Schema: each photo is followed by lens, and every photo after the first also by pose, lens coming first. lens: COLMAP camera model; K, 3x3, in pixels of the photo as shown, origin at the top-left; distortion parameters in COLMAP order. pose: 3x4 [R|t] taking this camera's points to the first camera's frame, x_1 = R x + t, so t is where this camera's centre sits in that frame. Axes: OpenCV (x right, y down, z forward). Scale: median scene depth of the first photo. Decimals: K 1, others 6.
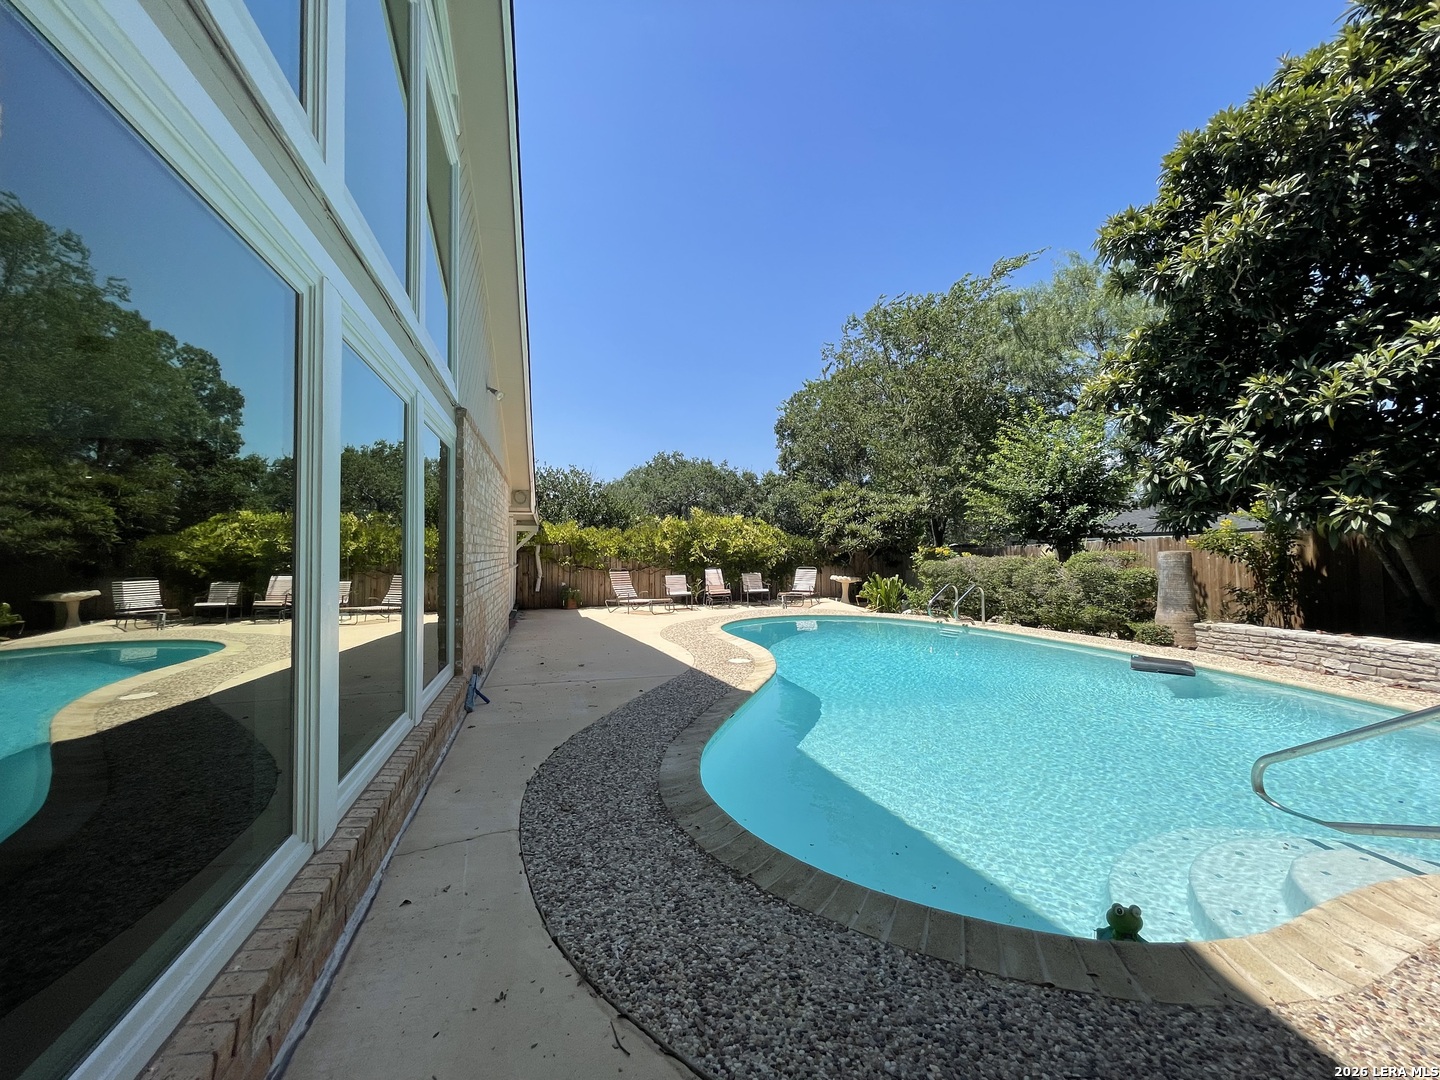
lens RADIAL K [[581.6, 0, 708.6], [0, 581.6, 537.3], [0, 0, 1]] dist [0.000843, -0.000737]
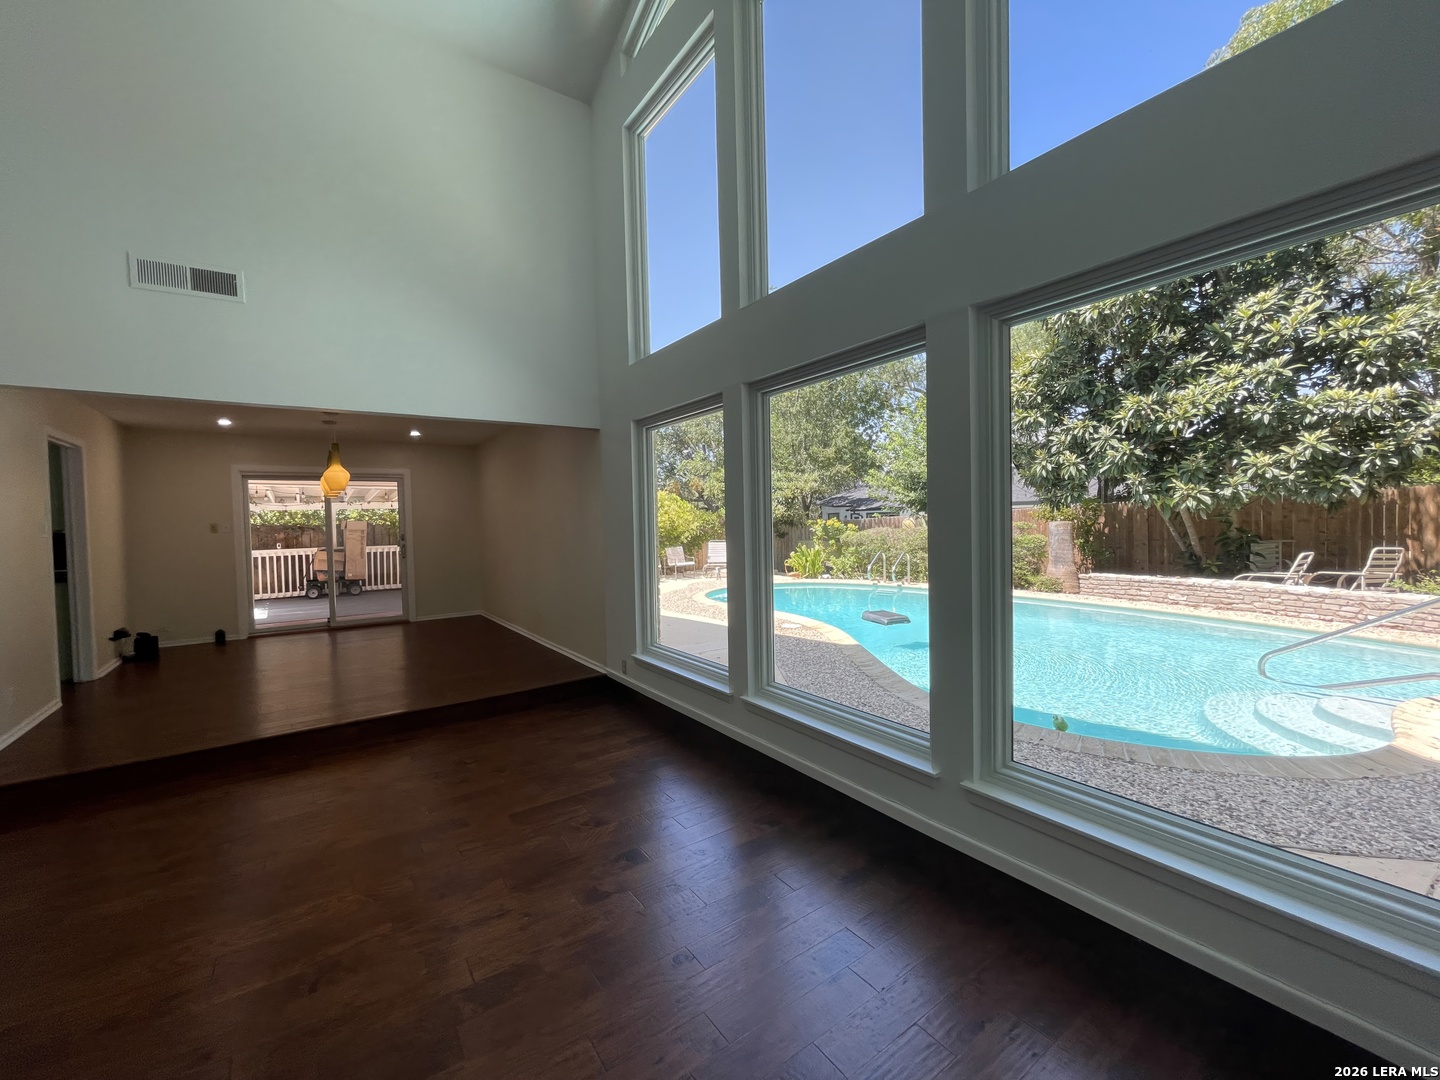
lens RADIAL K [[575.8, 0, 712.0], [0, 575.8, 535.3], [0, 0, 1]] dist [-0.000503, -0.000439]
pose [[0.945566, -0.022443, 0.324657, -0.376889], [0.008290, 0.998957, 0.044913, -0.010329], [-0.325326, -0.039777, 0.944765, 0.008375]]
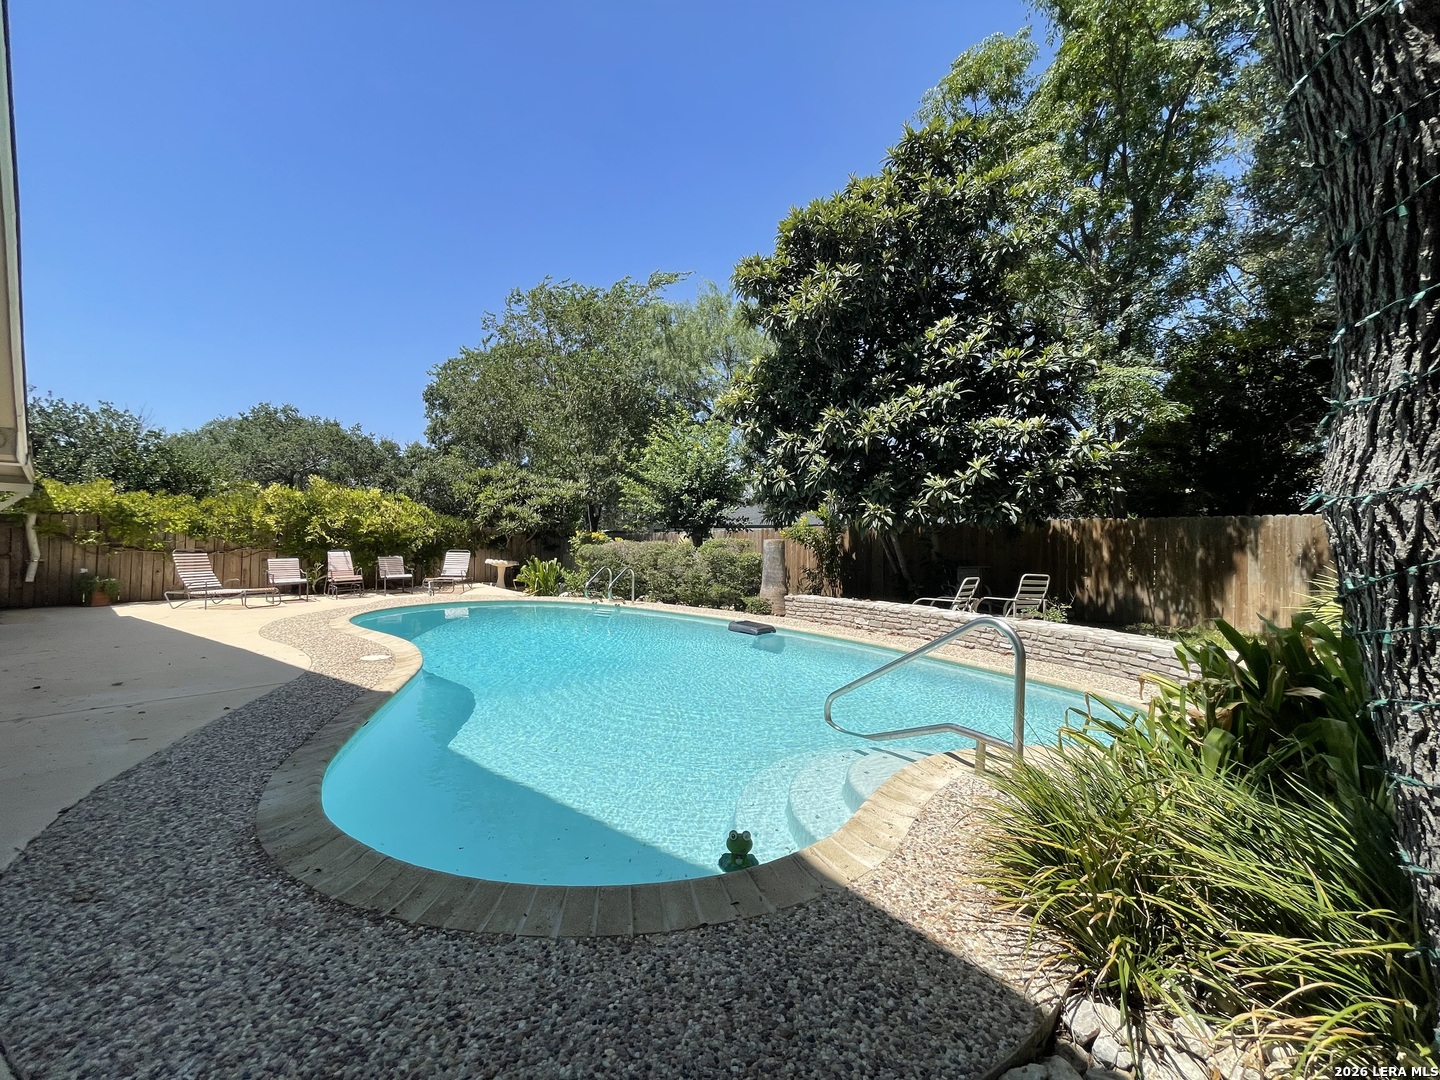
lens RADIAL K [[581.6, 0, 708.6], [0, 581.6, 537.3], [0, 0, 1]] dist [0.000843, -0.000737]
pose [[0.838726, 0.021651, 0.544123, -0.004337], [-0.036279, 0.999211, 0.016162, 0.003861], [-0.543343, -0.033296, 0.838850, 0.019945]]
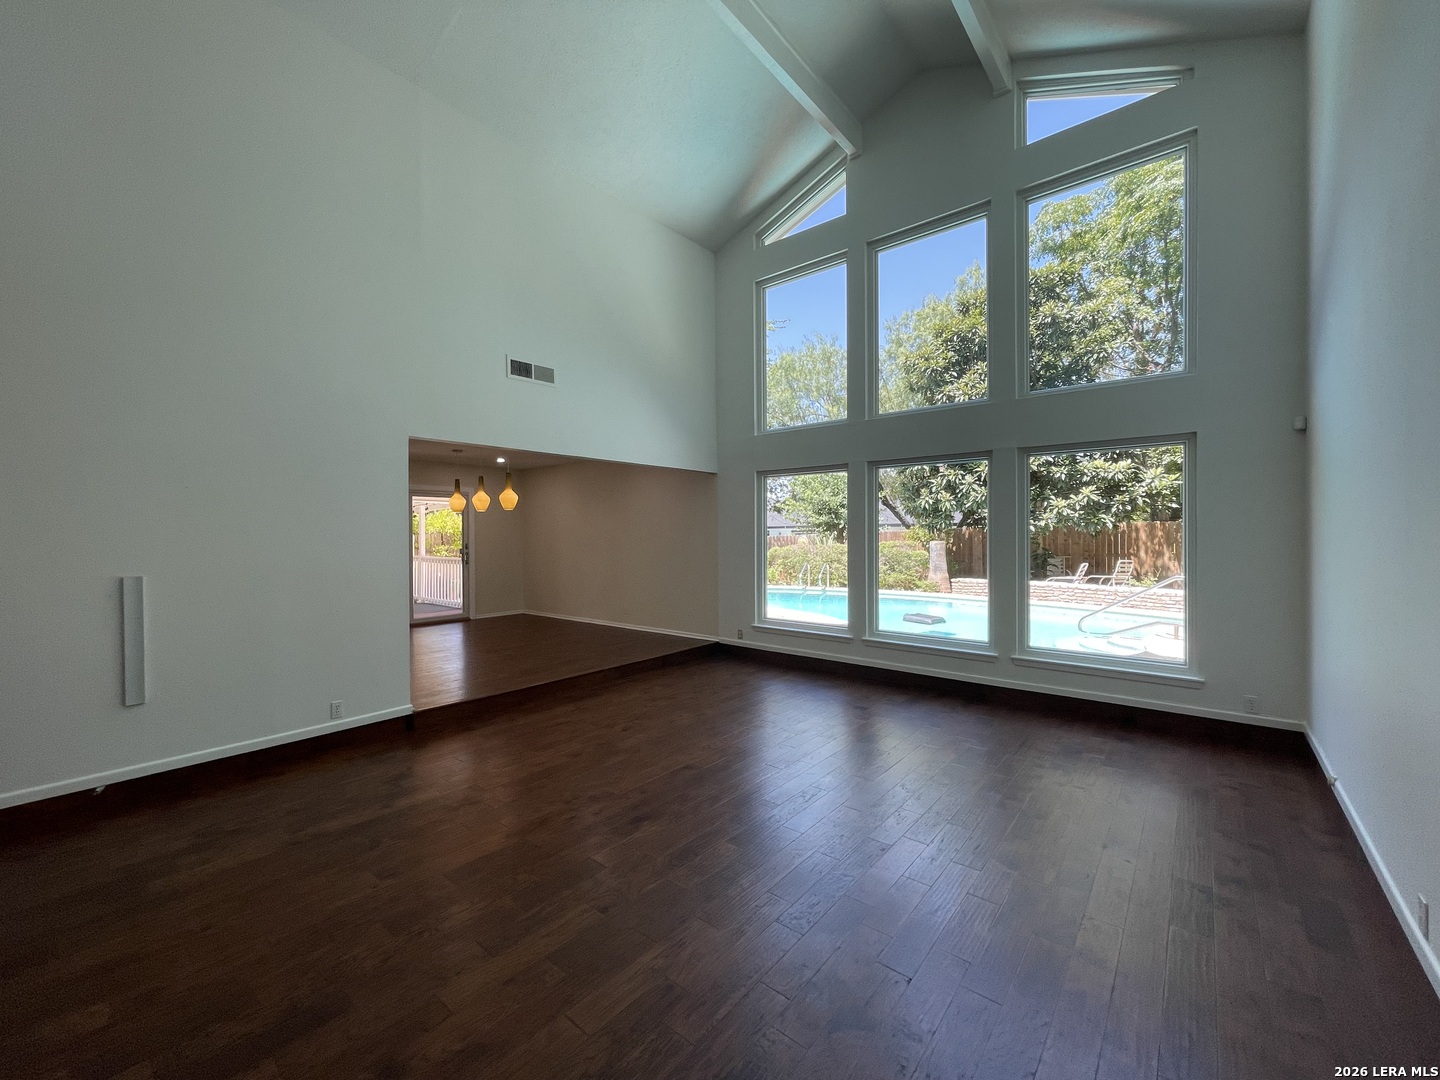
lens RADIAL K [[579.1, 0, 709.3], [0, 579.1, 537.5], [0, 0, 1]] dist [-0.008723, 0.000081]
pose [[0.827390, 0.000183, 0.561627, -0.811168], [-0.014142, 0.999690, 0.020509, -0.015254], [-0.561449, -0.024911, 0.827136, -0.110289]]
